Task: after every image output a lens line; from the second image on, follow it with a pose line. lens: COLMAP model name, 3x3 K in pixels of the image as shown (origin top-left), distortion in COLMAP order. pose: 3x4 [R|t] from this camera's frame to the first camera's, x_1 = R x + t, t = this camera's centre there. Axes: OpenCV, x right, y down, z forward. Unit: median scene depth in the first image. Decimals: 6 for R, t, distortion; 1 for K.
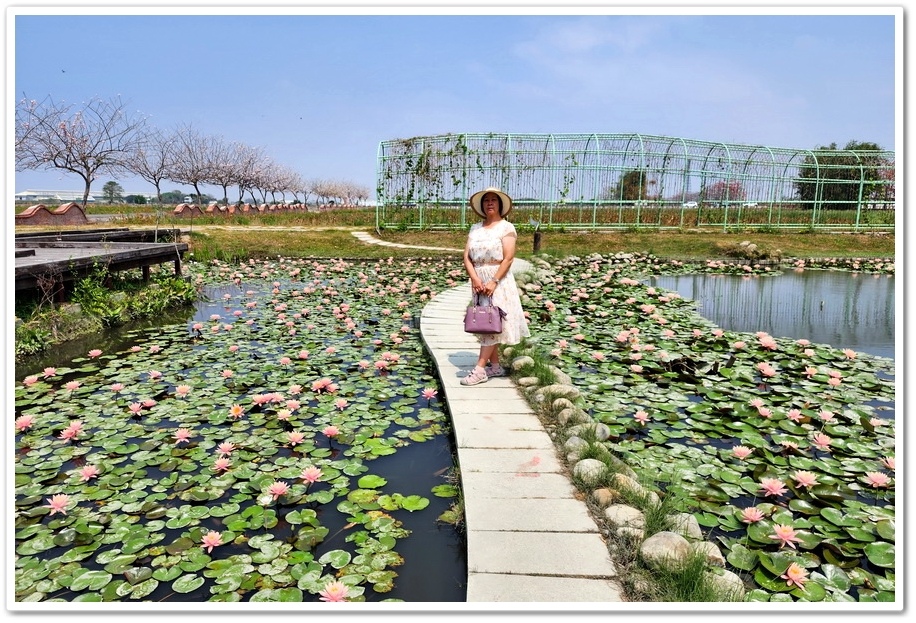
lens RADIAL K [[562.0, 0, 458.0], [0, 562.0, 311.5], [0, 0, 1]] dist [0.034904, -0.045873]
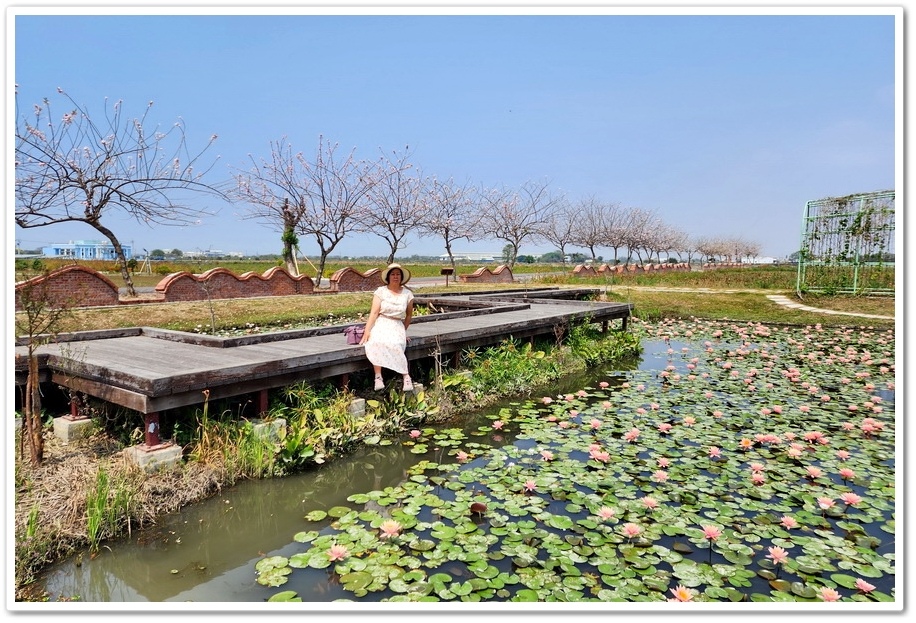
lens RADIAL K [[562.0, 0, 458.0], [0, 562.0, 311.5], [0, 0, 1]] dist [0.034904, -0.045873]
pose [[0.801416, 0.045055, -0.596408, -0.044032], [-0.105595, 0.992154, -0.066940, 0.009633], [0.588713, 0.116624, 0.799885, -0.110860]]
